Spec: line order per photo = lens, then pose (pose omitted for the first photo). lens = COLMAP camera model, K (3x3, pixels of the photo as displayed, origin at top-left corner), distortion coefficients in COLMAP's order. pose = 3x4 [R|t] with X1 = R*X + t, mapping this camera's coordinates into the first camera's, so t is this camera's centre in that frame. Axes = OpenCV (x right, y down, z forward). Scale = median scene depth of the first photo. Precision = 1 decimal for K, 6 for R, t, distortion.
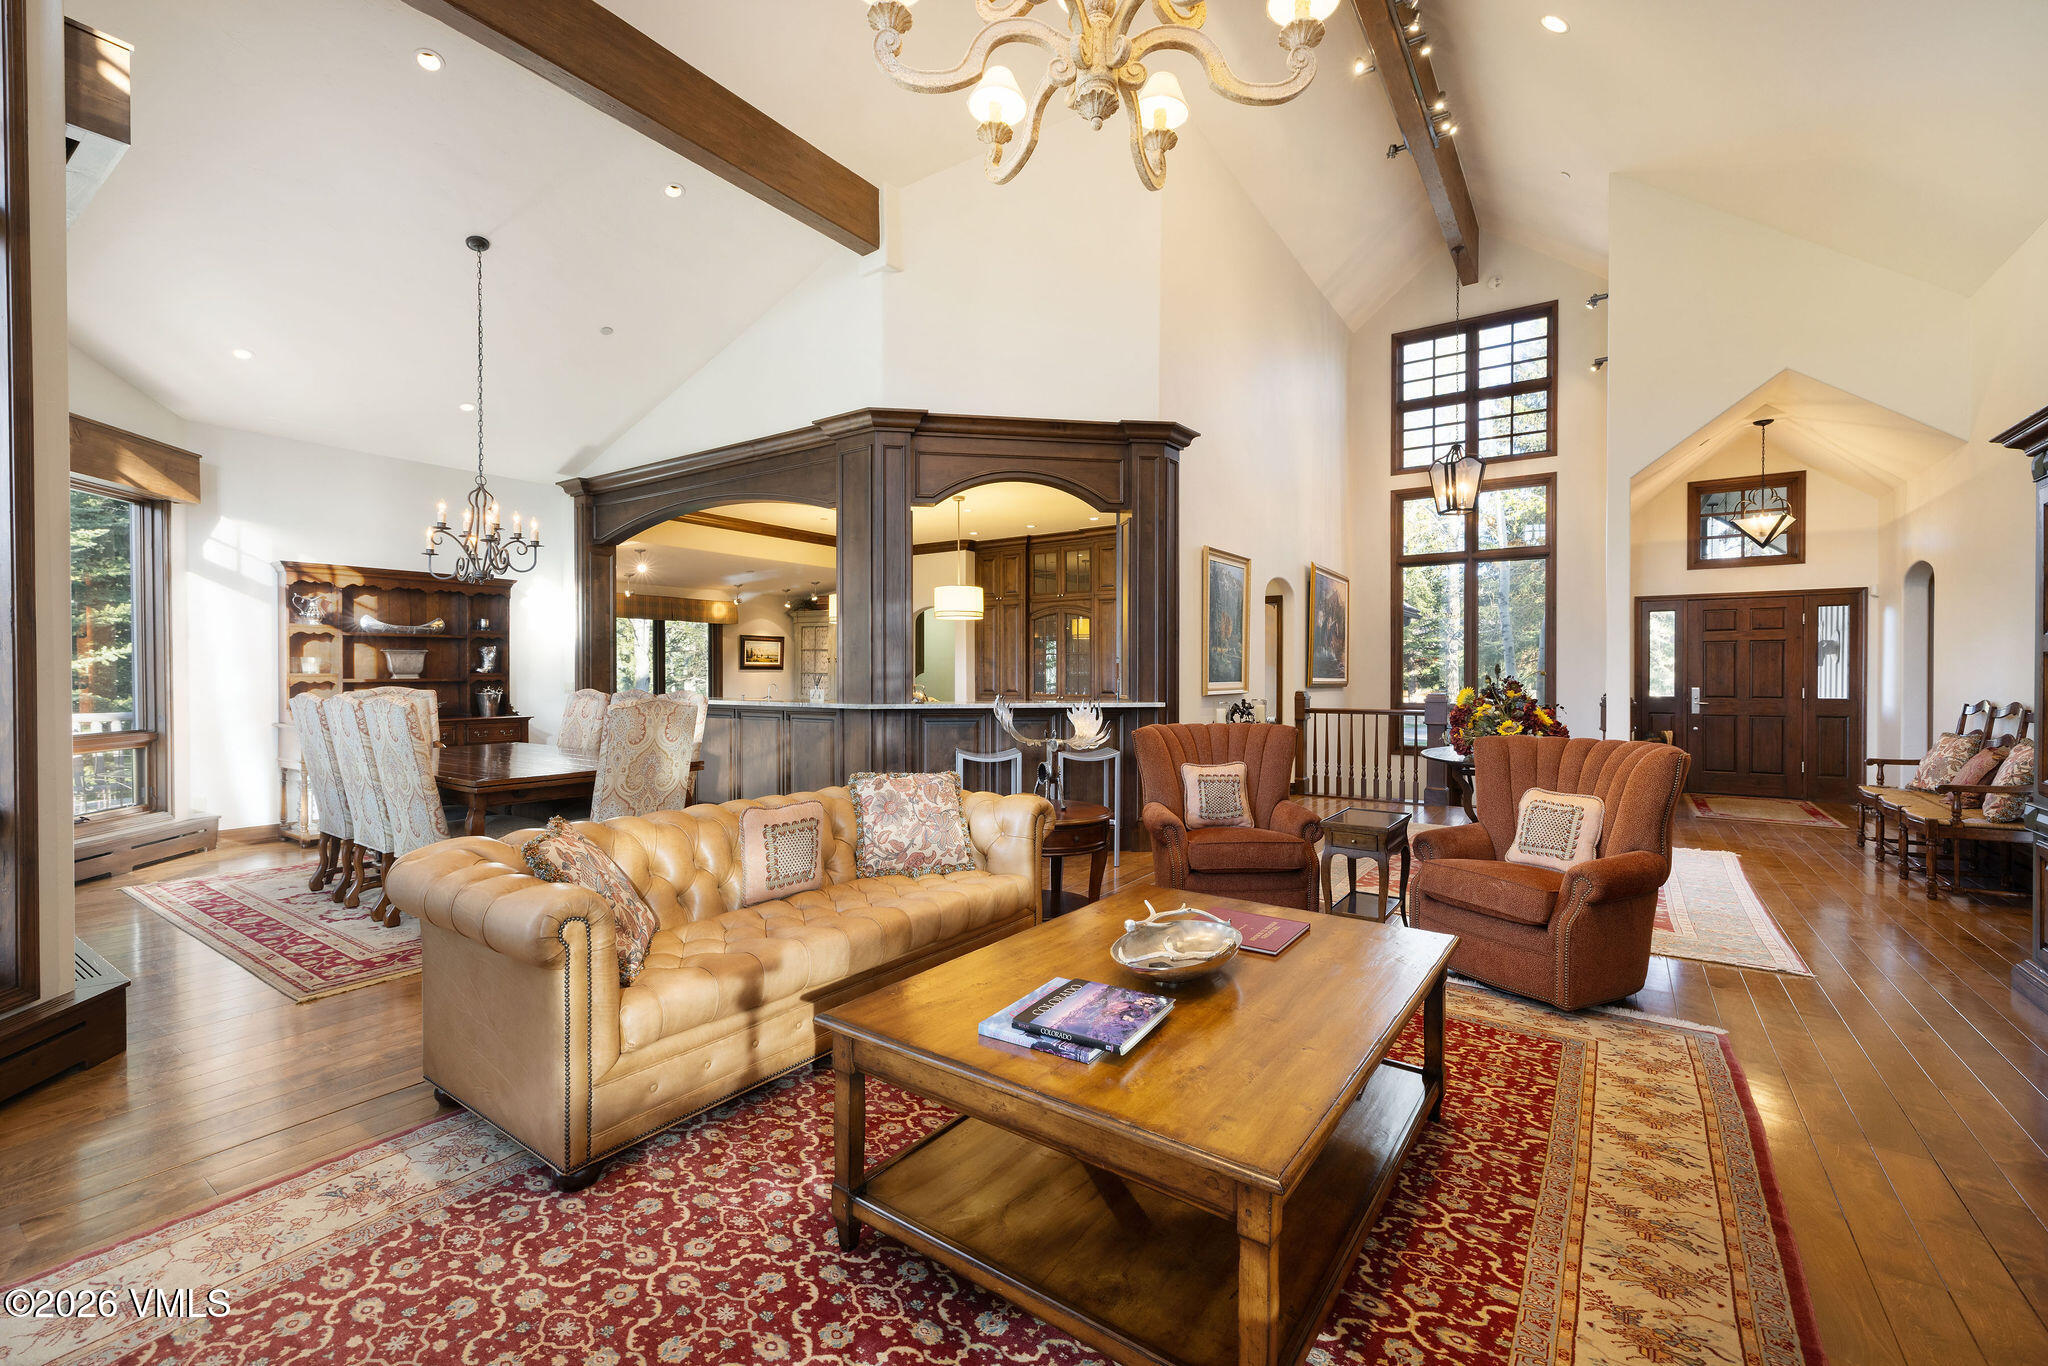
lens RADIAL K [[876.4, 0, 1026.6], [0, 876.4, 681.9], [0, 0, 1]] dist [0.004189, 0.000360]
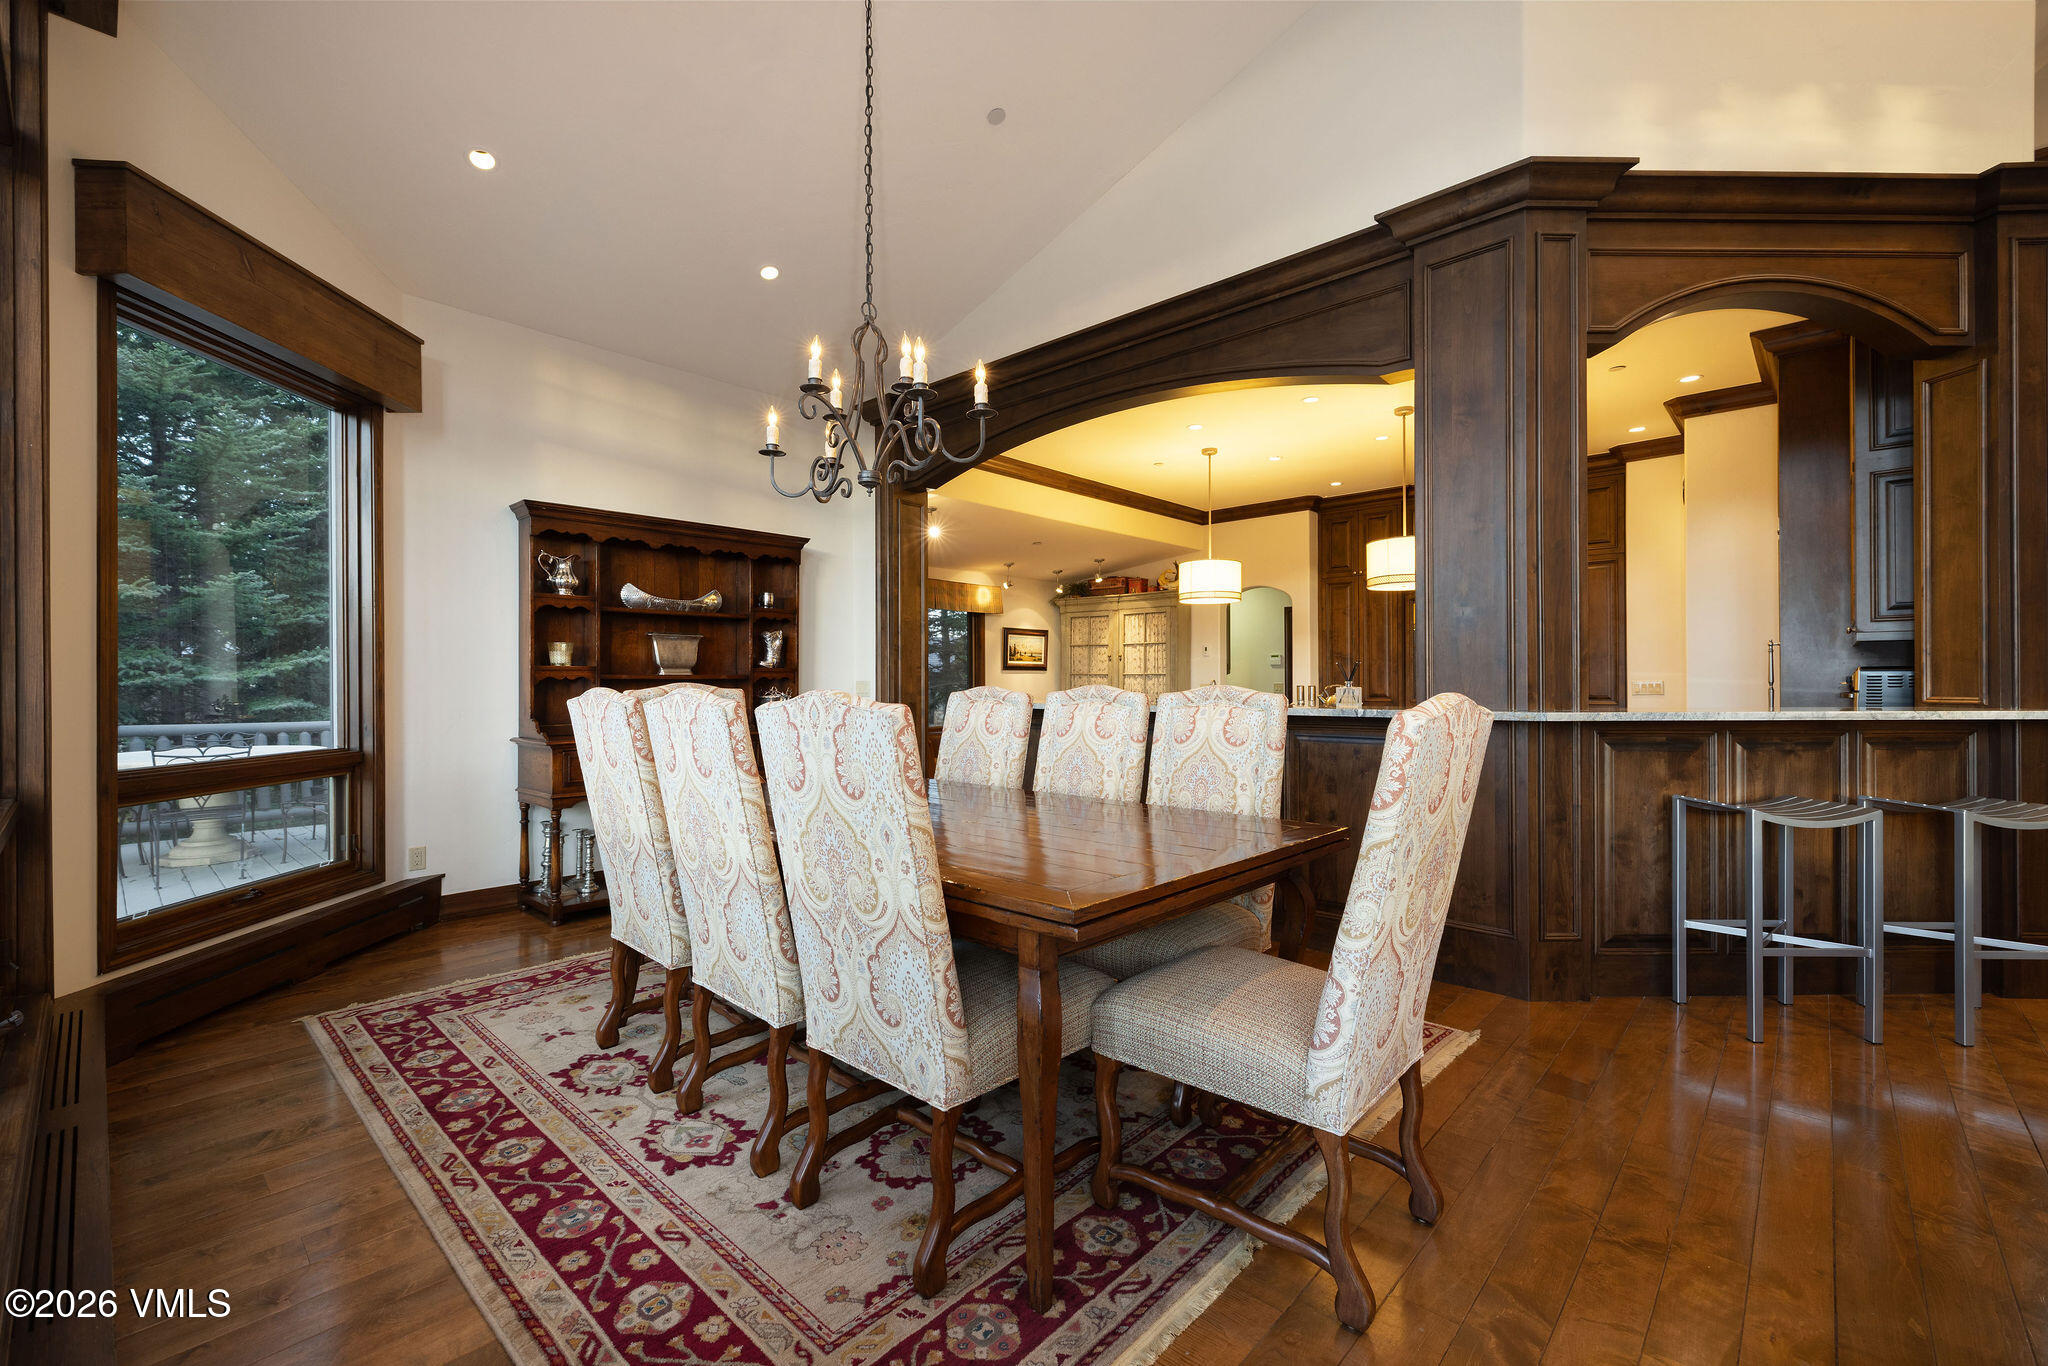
lens RADIAL K [[876.4, 0, 1017.6], [0, 876.4, 684.9], [0, 0, 1]] dist [0.004189, 0.000360]
pose [[0.989374, -0.002307, -0.145372, -0.325475], [0.001192, 0.999969, -0.007761, 0.009519], [0.145385, 0.007505, 0.989347, 0.336675]]
